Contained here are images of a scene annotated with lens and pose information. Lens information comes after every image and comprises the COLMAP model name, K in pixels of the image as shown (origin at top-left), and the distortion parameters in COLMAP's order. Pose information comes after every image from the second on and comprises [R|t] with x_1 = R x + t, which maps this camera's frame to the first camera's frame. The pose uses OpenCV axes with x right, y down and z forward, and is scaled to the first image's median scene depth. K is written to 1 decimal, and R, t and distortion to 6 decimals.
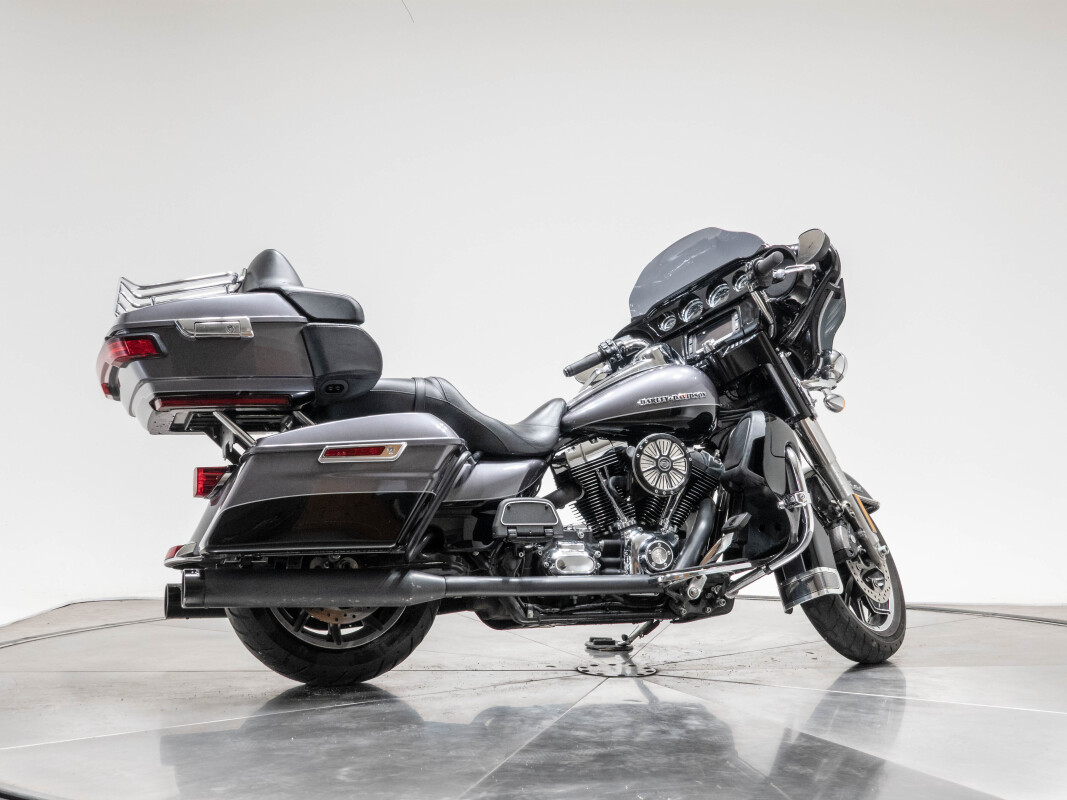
lens RADIAL K [[1504.2, 0, 533.5], [0, 1504.2, 400.0], [0, 0, 1]] dist [0.023305, 0.043545]
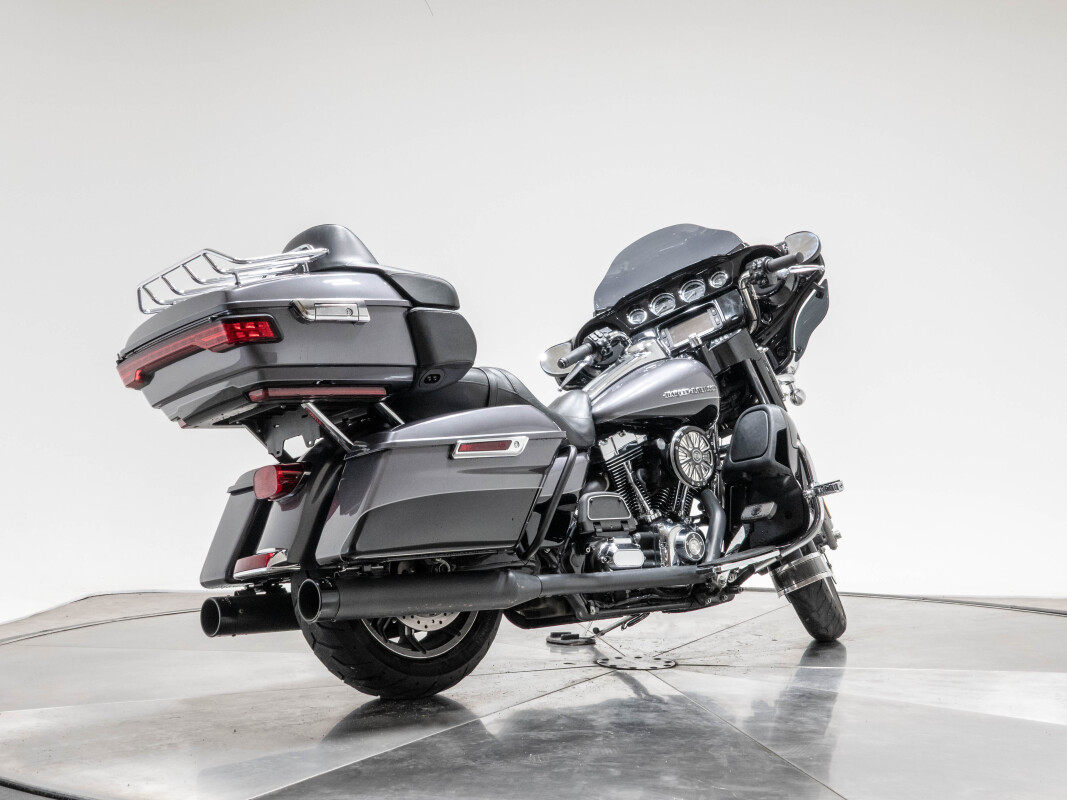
lens RADIAL K [[1504.2, 0, 533.5], [0, 1504.2, 400.0], [0, 0, 1]] dist [0.023305, 0.043545]
pose [[0.917064, 0.003316, 0.398726, -0.418764], [-0.005263, 0.999979, 0.003788, 0.001558], [-0.398705, -0.005573, 0.917062, 0.114420]]
